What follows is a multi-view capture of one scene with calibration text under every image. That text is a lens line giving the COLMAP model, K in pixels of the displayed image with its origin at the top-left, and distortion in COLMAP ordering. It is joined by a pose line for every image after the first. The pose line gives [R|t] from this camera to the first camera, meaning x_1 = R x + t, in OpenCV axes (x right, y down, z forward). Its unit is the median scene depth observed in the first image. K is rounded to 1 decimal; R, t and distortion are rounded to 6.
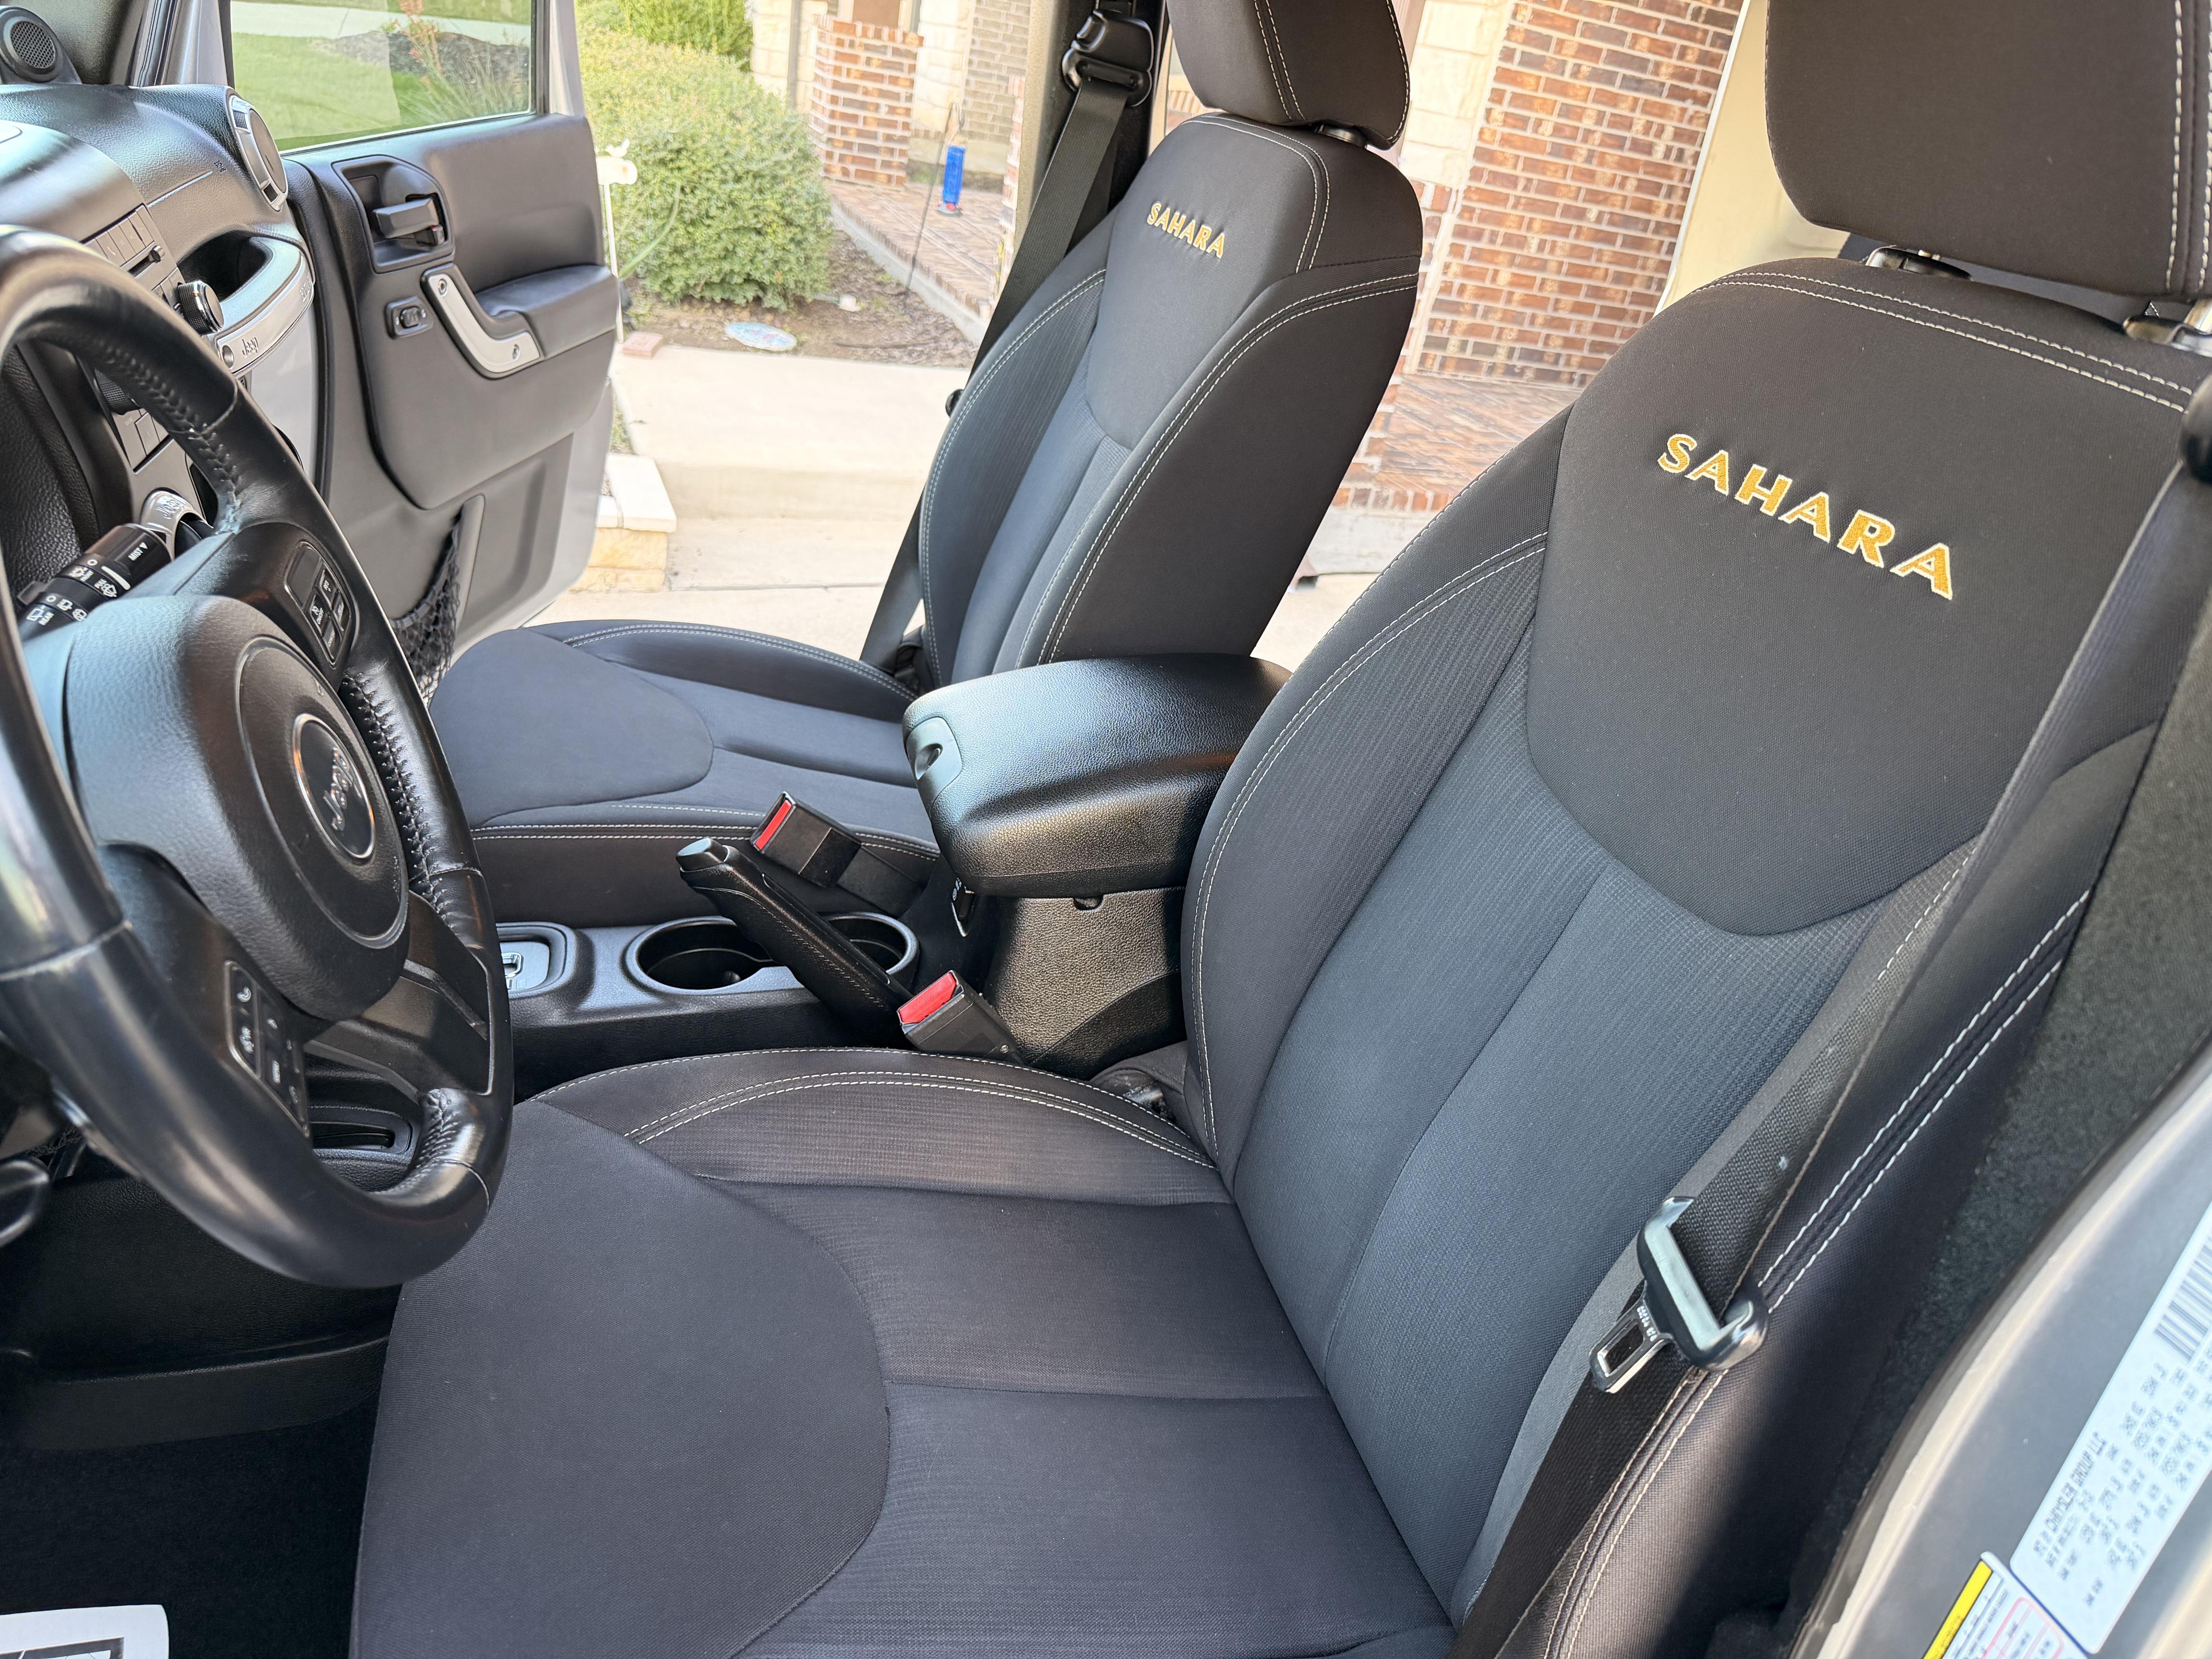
lens RADIAL K [[1517.5, 0, 1106.0], [0, 1517.5, 829.5], [0, 0, 1]] dist [0.147879, -0.290991]
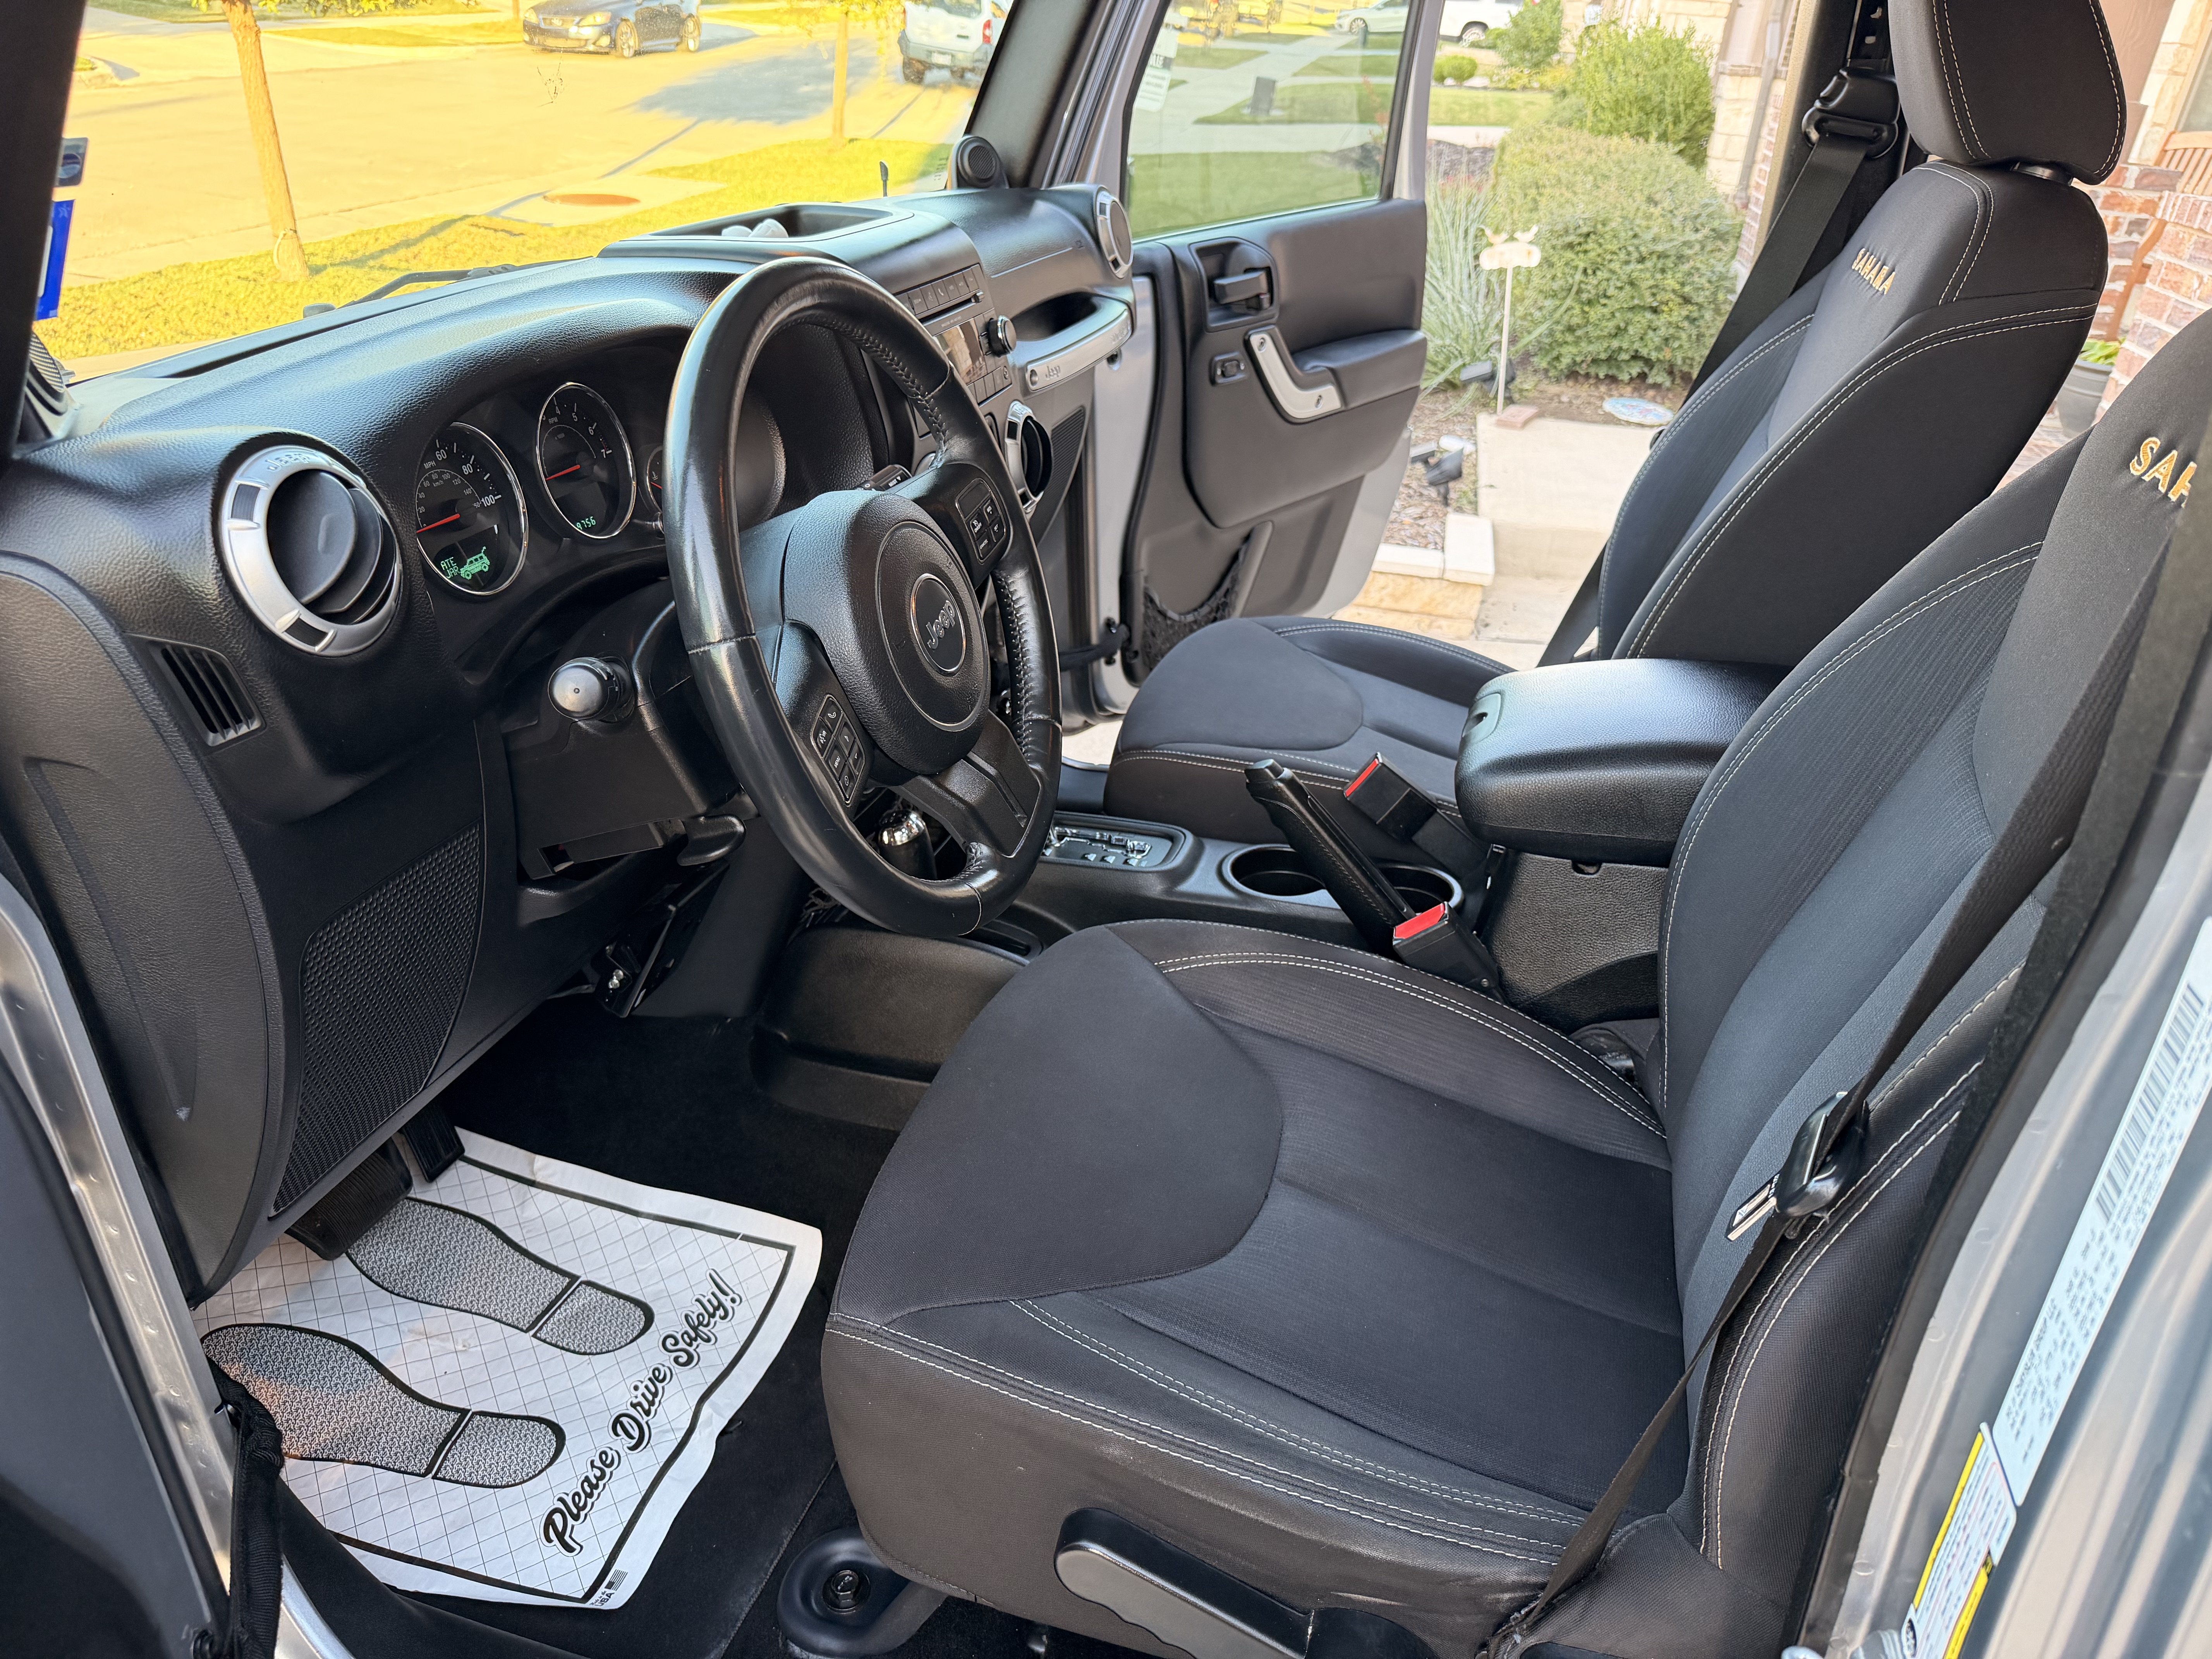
lens RADIAL K [[1581.9, 0, 1106.7], [0, 1581.9, 923.6], [0, 0, 1]] dist [-0.057155, 0.004167]
pose [[0.840403, 0.170345, -0.514495, 0.146738], [-0.171791, 0.984095, 0.045212, 0.048965], [0.514014, 0.050389, 0.856300, -0.071371]]
